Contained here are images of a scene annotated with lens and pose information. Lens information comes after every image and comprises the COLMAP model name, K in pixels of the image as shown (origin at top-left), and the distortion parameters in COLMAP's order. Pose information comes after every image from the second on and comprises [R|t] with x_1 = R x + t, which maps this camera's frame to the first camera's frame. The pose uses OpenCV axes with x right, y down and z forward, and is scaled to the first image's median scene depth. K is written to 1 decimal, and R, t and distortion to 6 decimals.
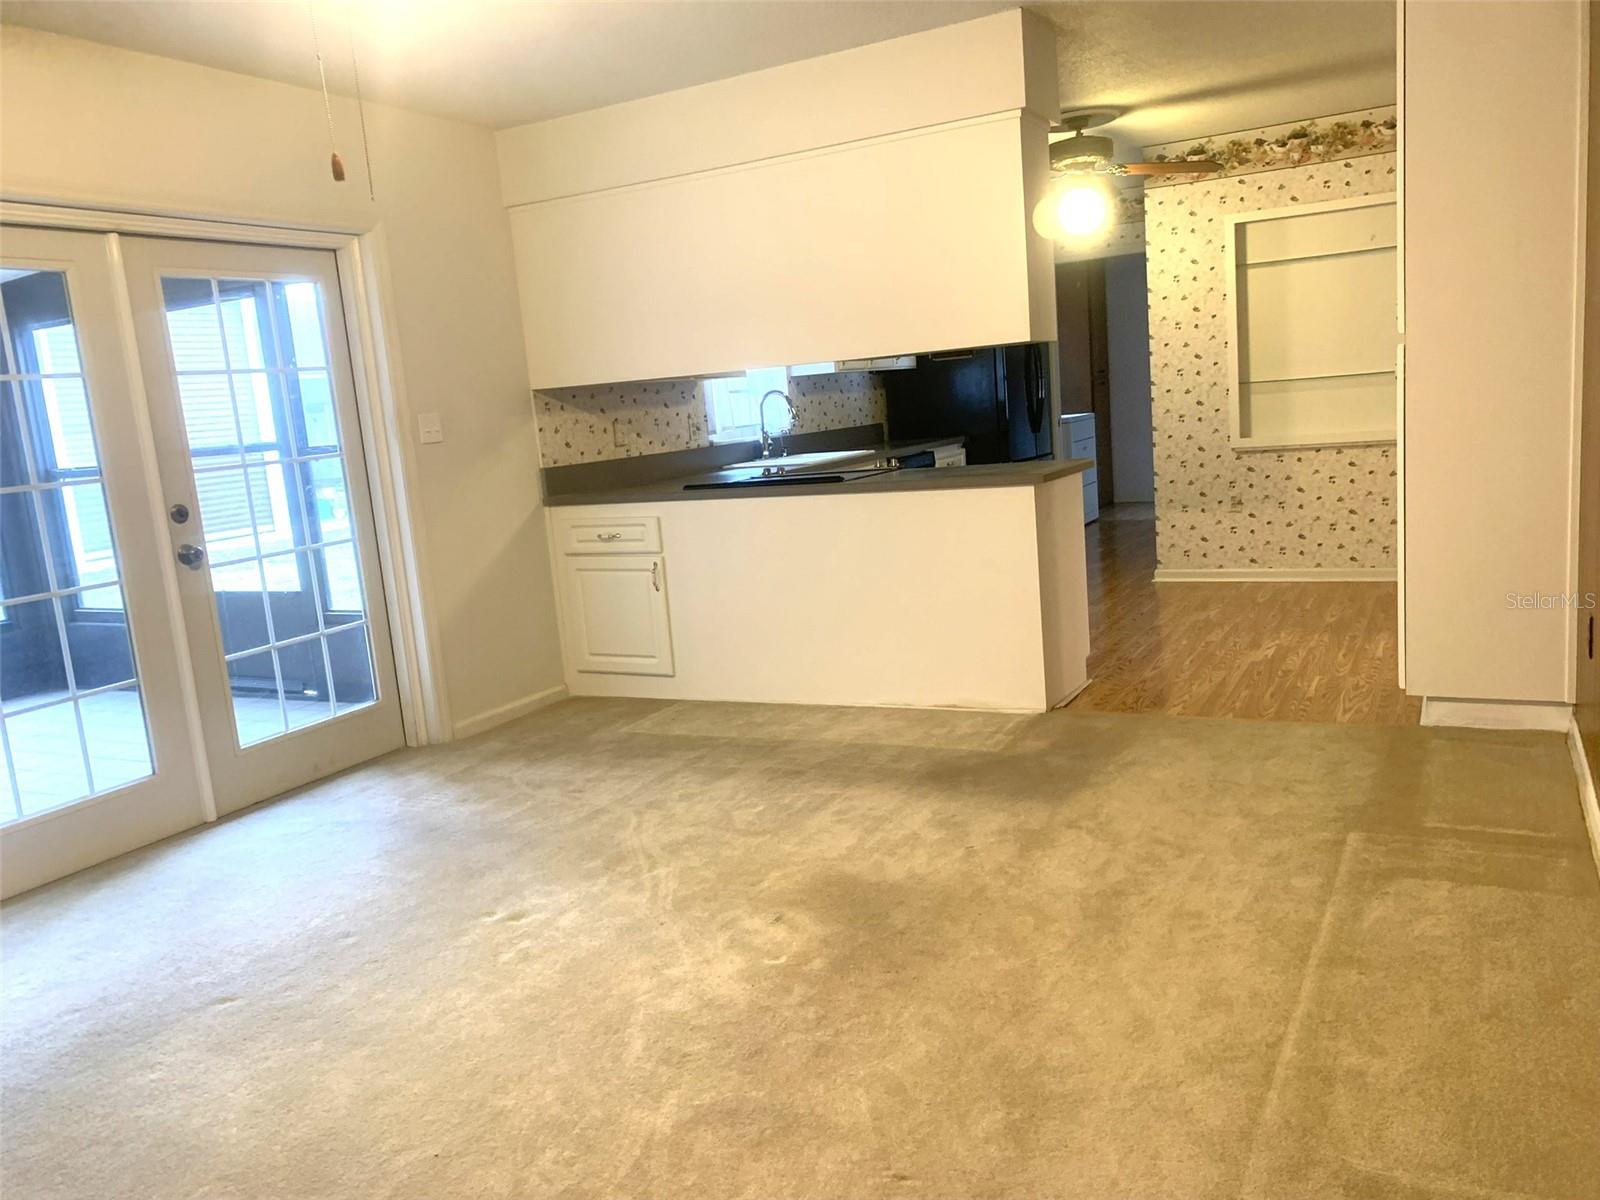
lens RADIAL K [[1225.1, 0, 794.7], [0, 1225.1, 608.9], [0, 0, 1]] dist [0.023865, -0.030295]
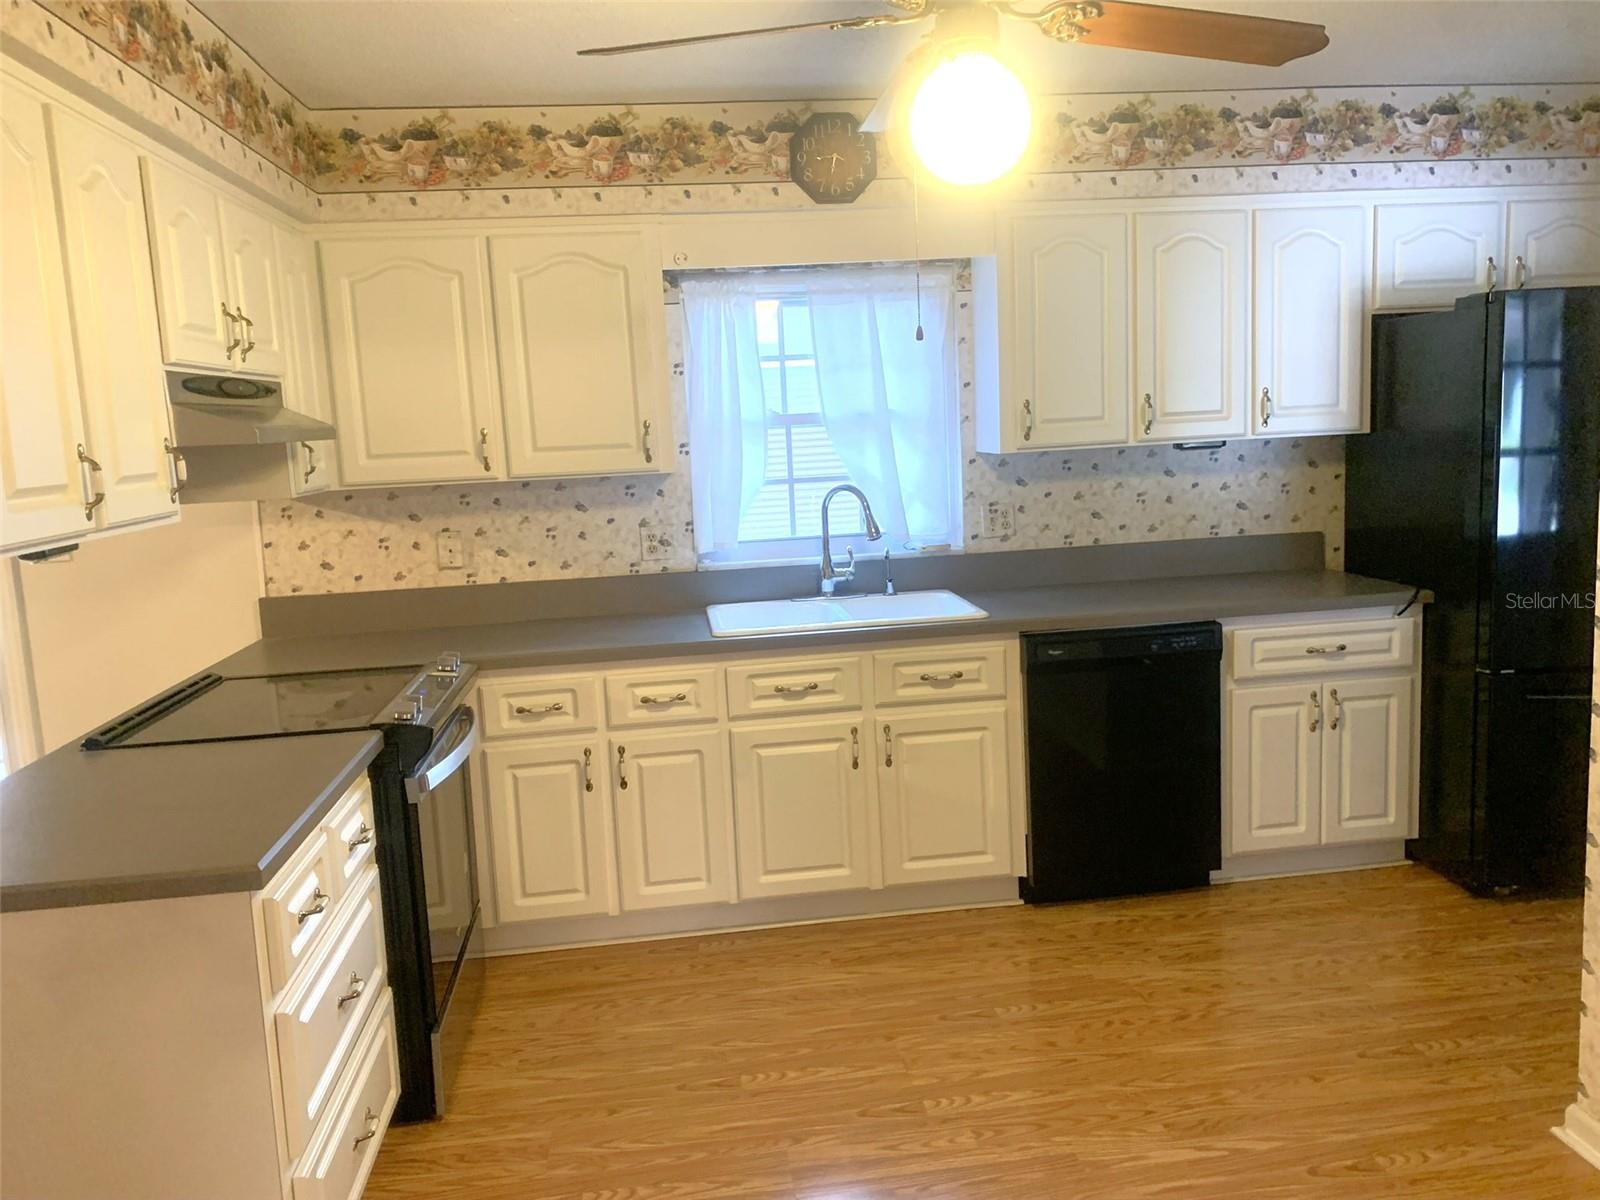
lens RADIAL K [[1225.1, 0, 796.8], [0, 1225.1, 588.0], [0, 0, 1]] dist [0.023865, -0.030295]
pose [[0.574435, 0.167552, -0.801219, 0.451842], [-0.135673, 0.984776, 0.108667, -0.194832], [0.807229, 0.046282, 0.588422, 0.662182]]
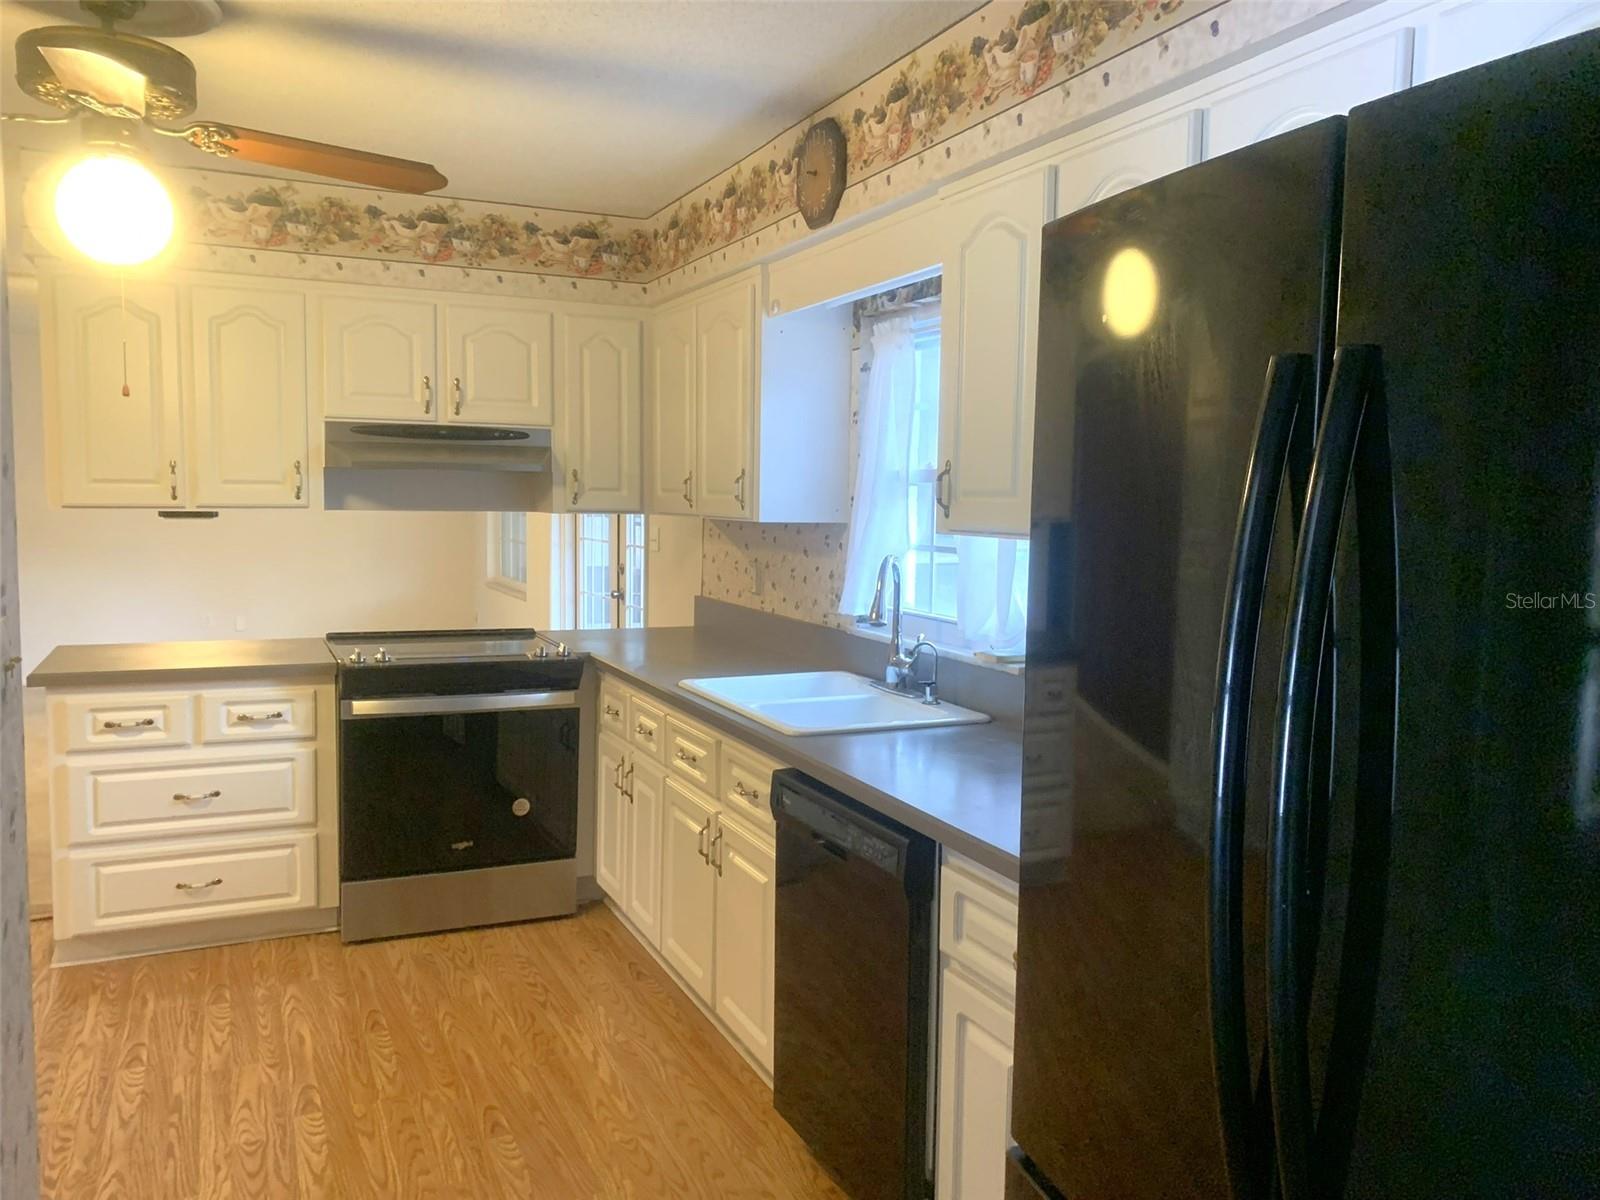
lens RADIAL K [[1225.1, 0, 804.0], [0, 1225.1, 592.7], [0, 0, 1]] dist [0.023865, -0.030295]
pose [[-0.600352, 0.140061, -0.787375, 0.389312], [-0.099232, 0.963890, 0.247121, -0.286119], [0.793555, 0.226493, -0.564775, 1.279278]]
